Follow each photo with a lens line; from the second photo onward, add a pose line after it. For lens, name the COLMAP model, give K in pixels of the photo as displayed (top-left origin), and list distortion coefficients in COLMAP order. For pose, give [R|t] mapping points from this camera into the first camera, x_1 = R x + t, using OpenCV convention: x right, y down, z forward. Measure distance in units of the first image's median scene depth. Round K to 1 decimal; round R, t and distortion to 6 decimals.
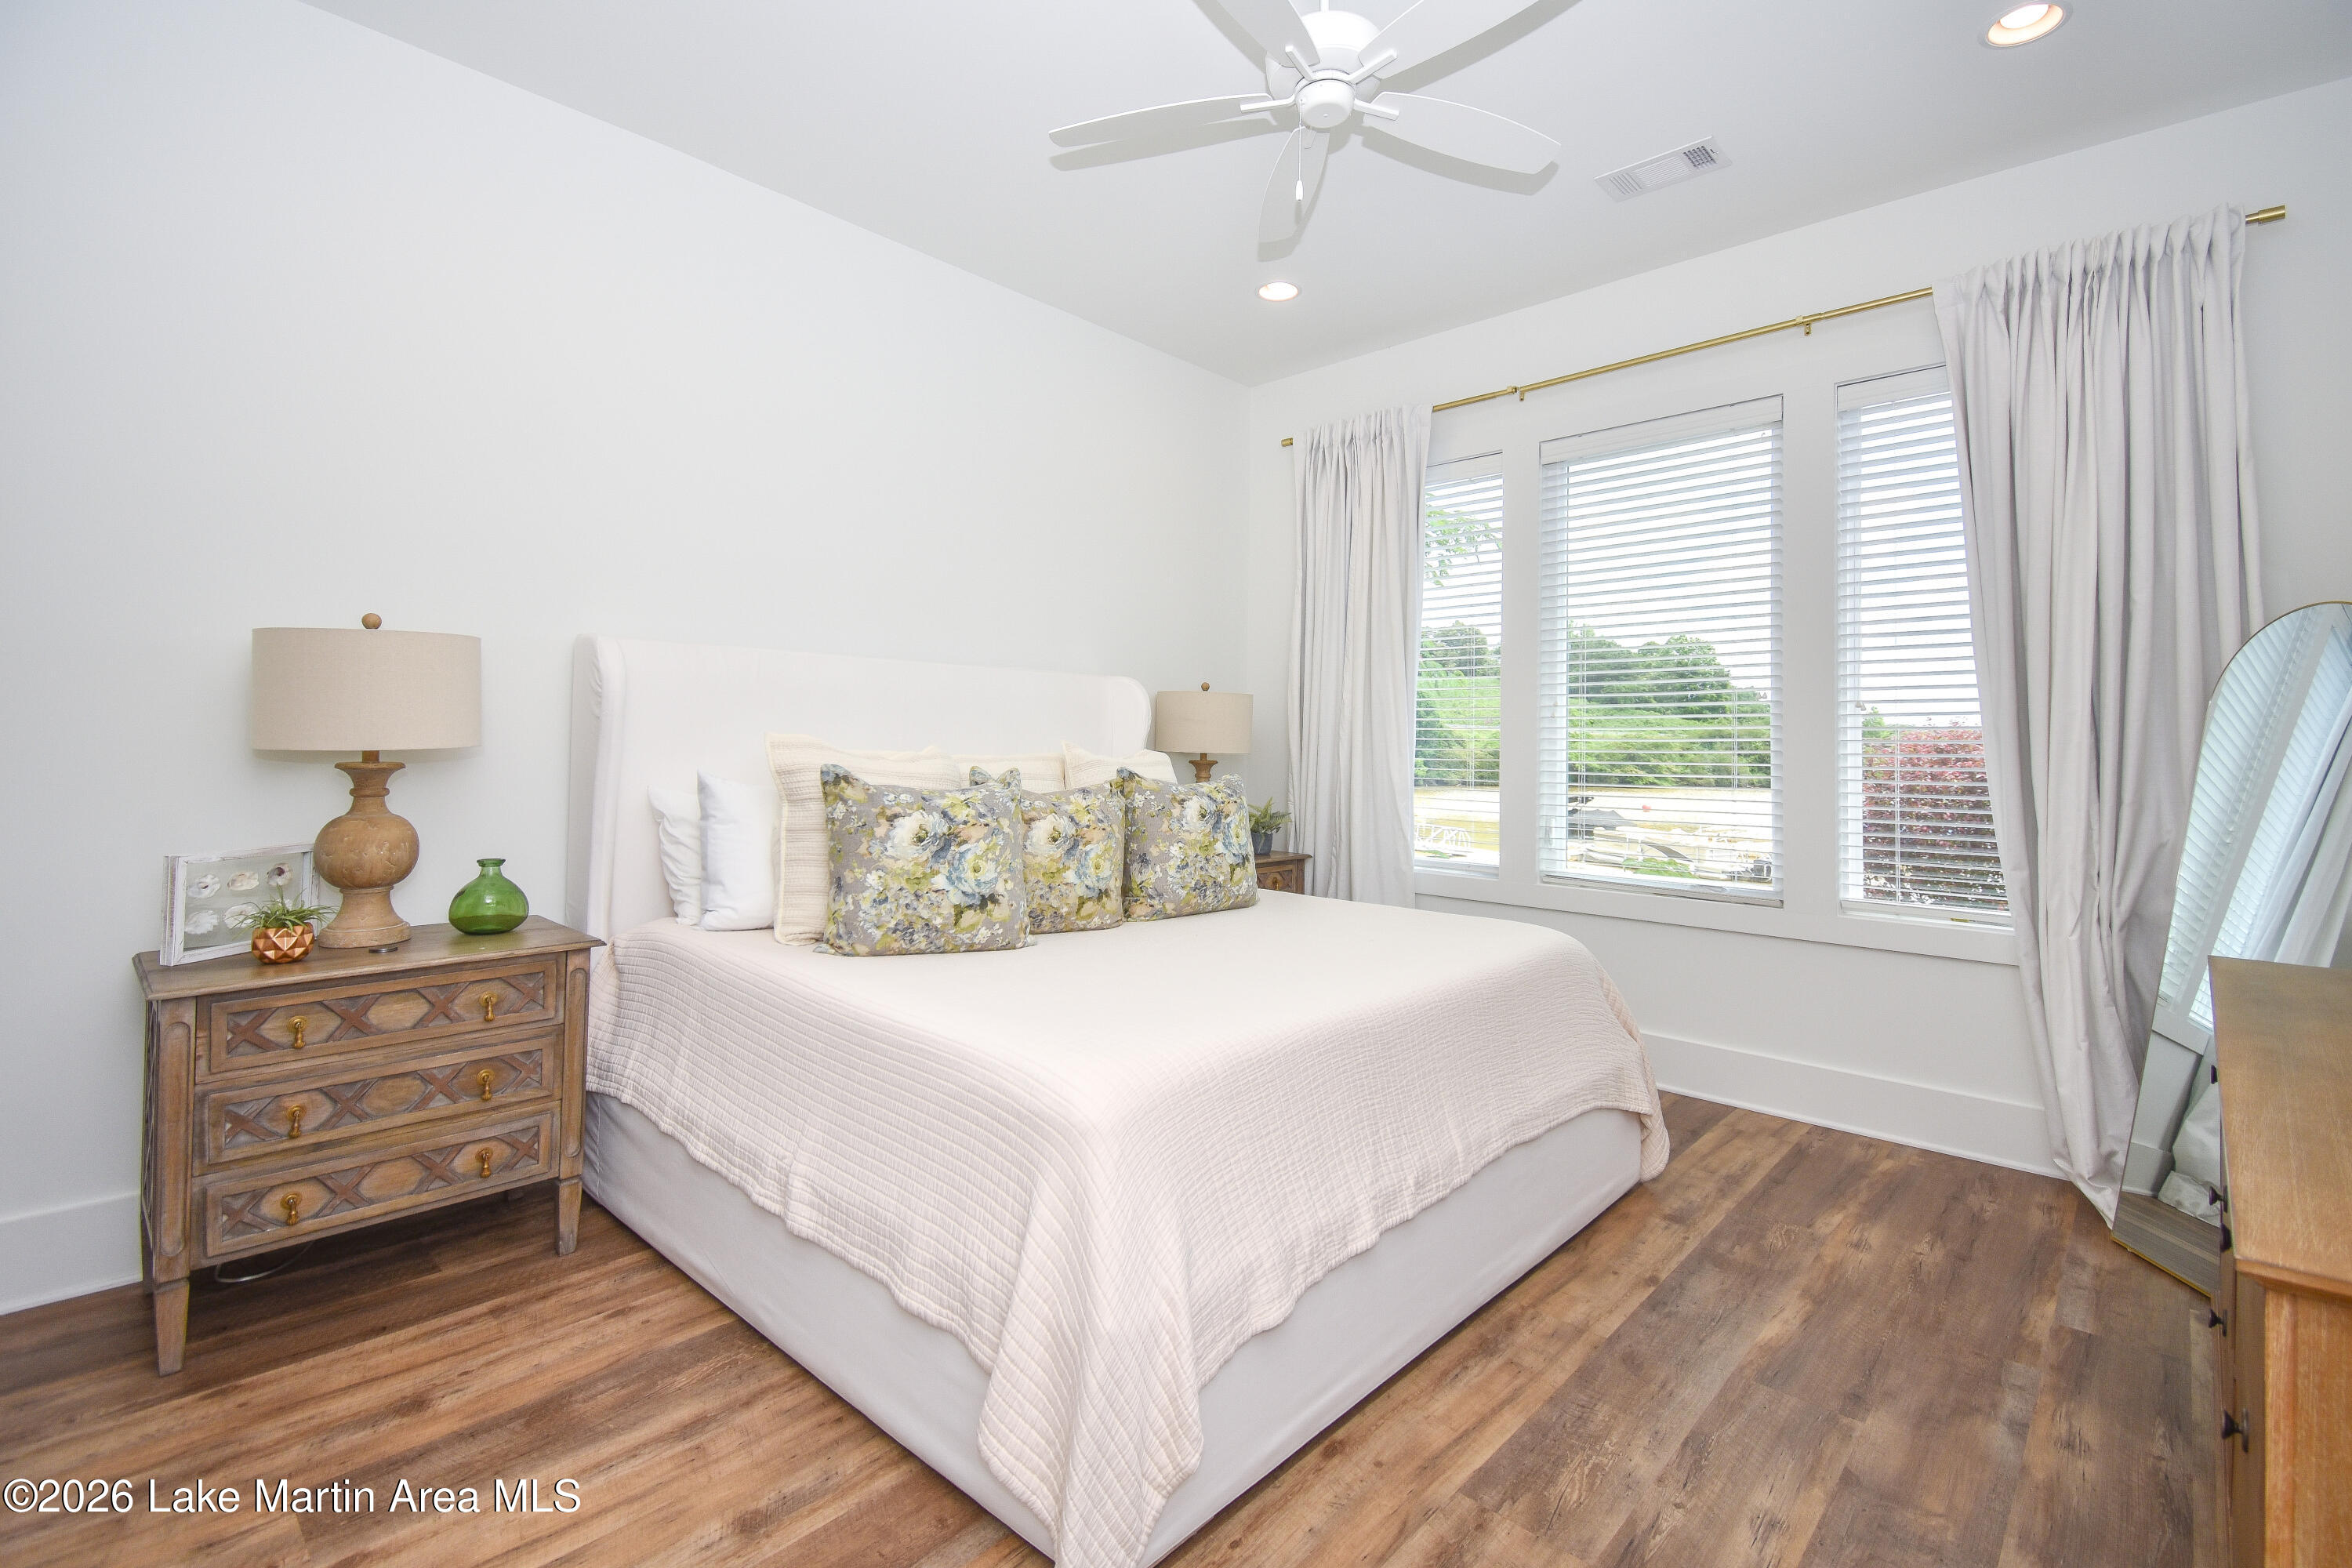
lens RADIAL K [[1025.4, 0, 1191.8], [0, 1025.4, 755.5], [0, 0, 1]] dist [0.052622, -0.033252]
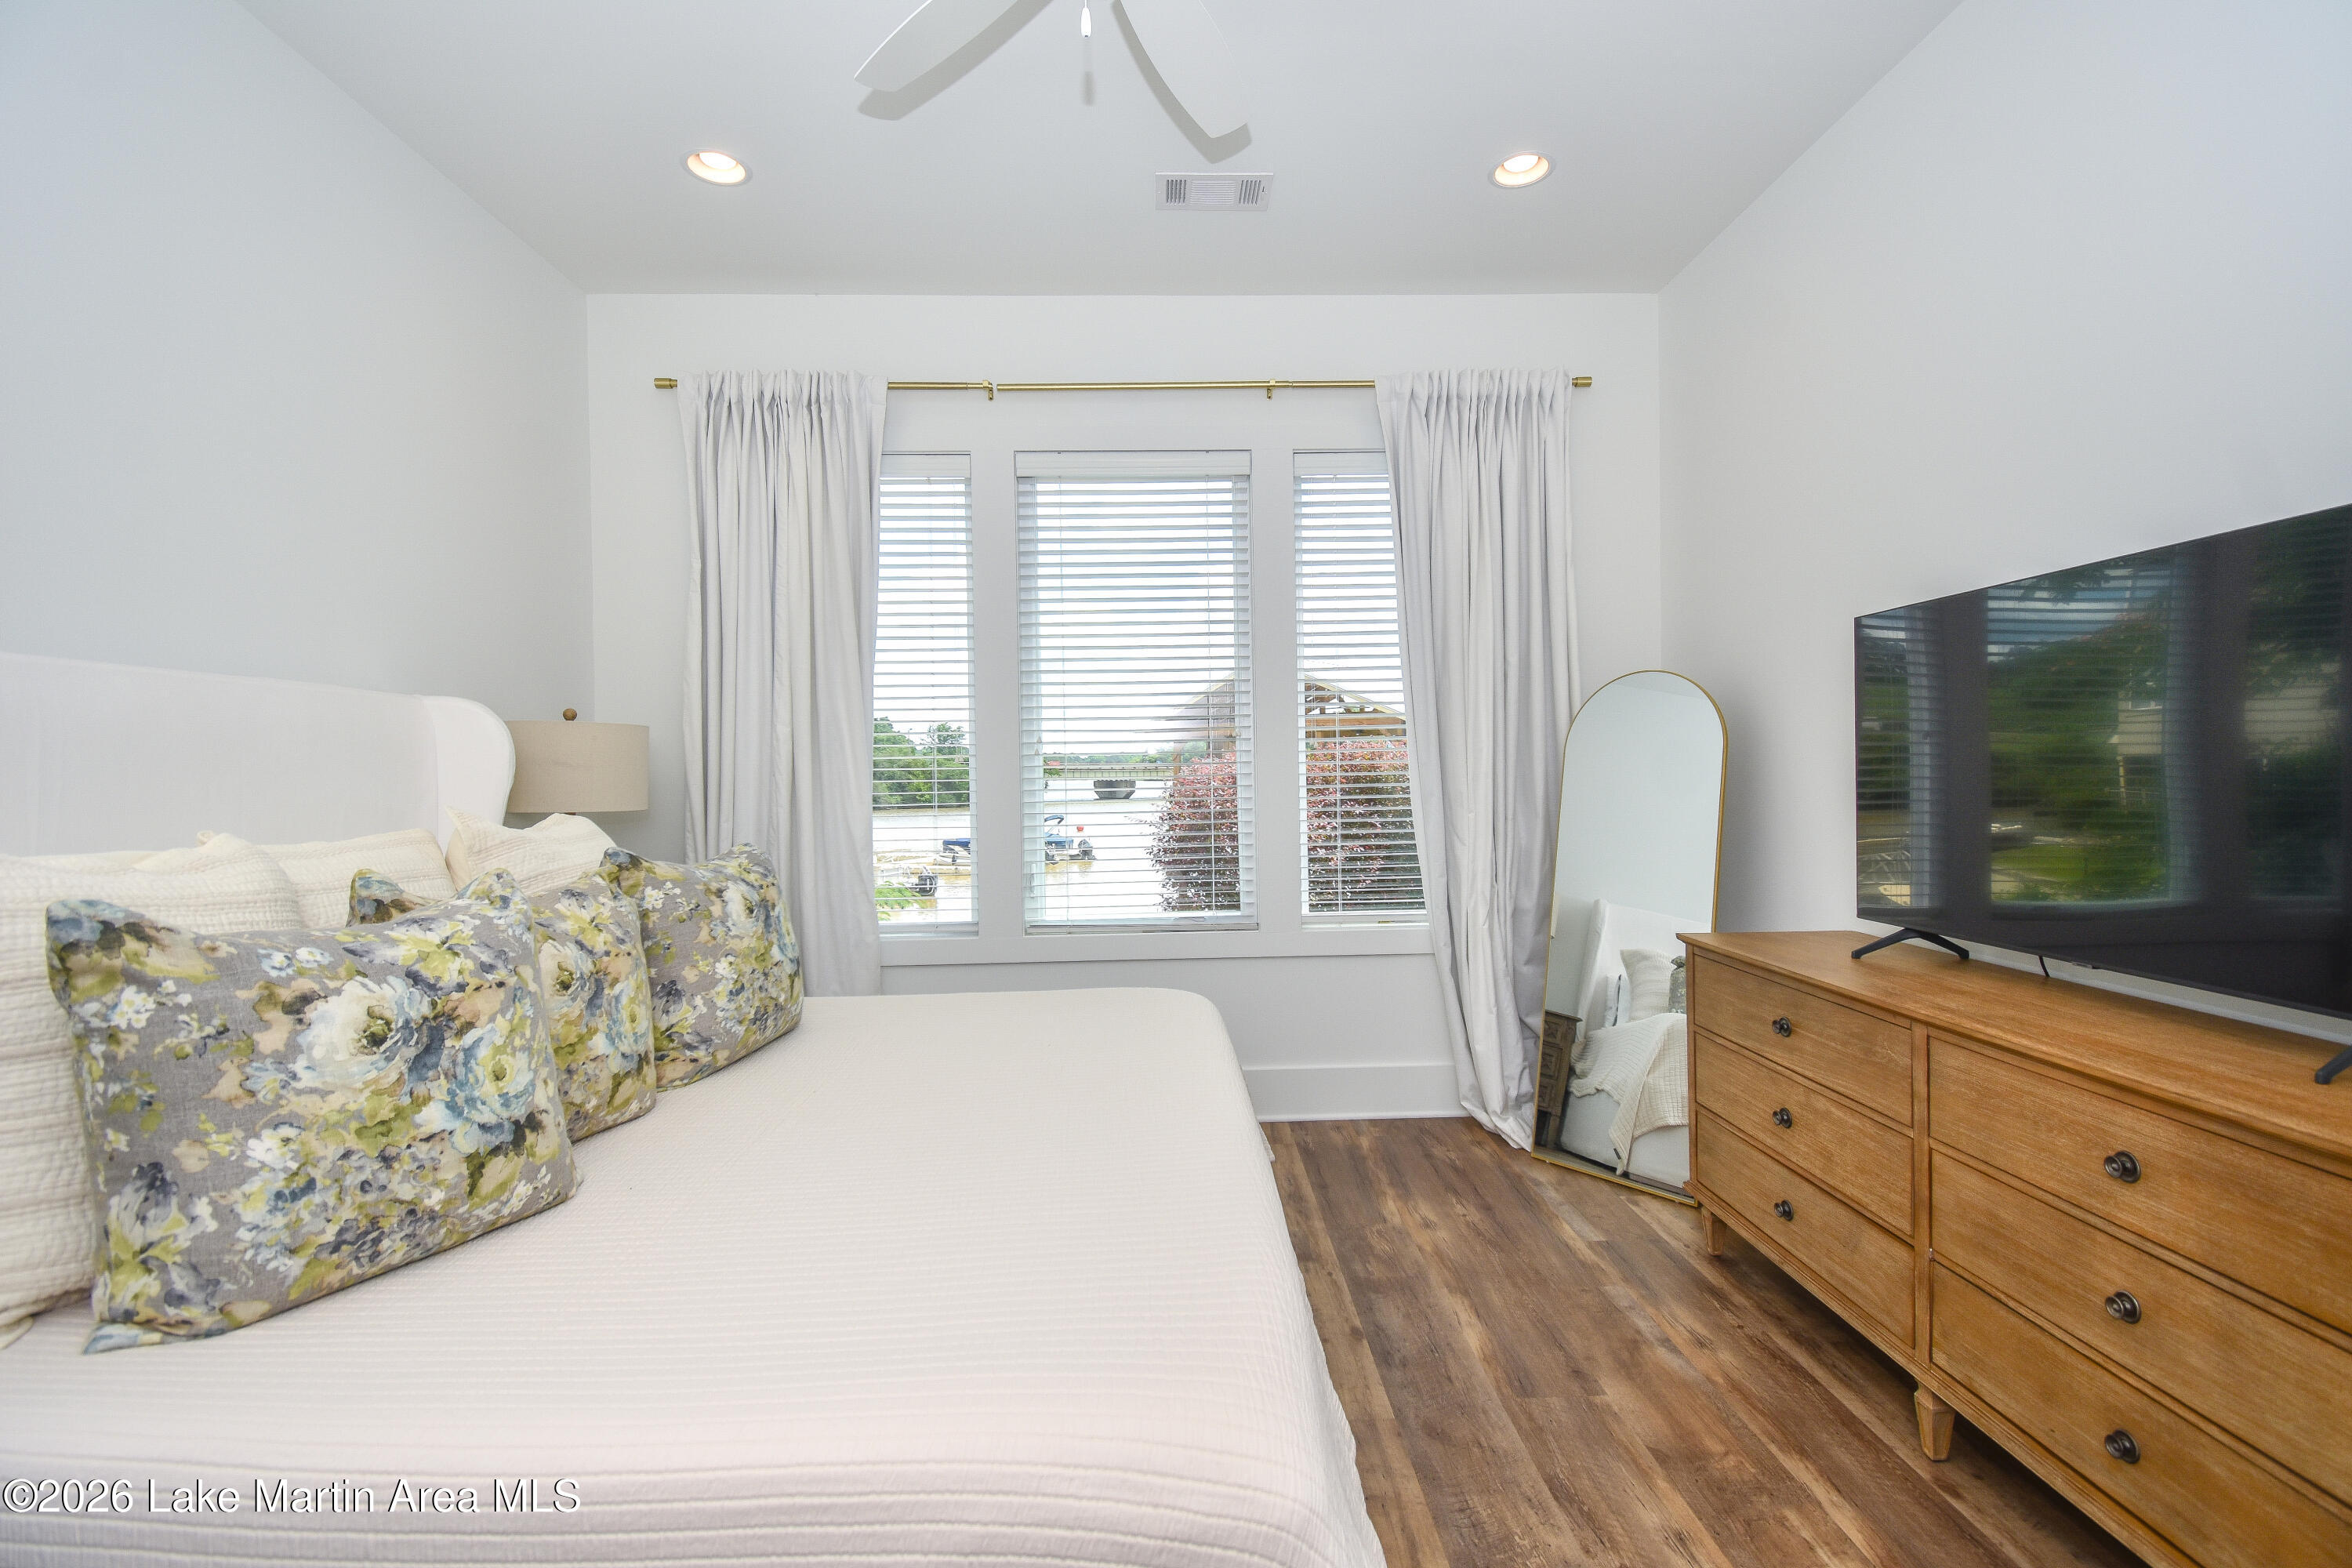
lens RADIAL K [[1034.5, 0, 1178.1], [0, 1034.5, 802.1], [0, 0, 1]] dist [0.026801, -0.025365]
pose [[0.720261, -0.044495, 0.692274, -0.320054], [0.032195, 0.999010, 0.030713, -0.030278], [-0.692955, 0.000166, 0.720981, 0.390806]]
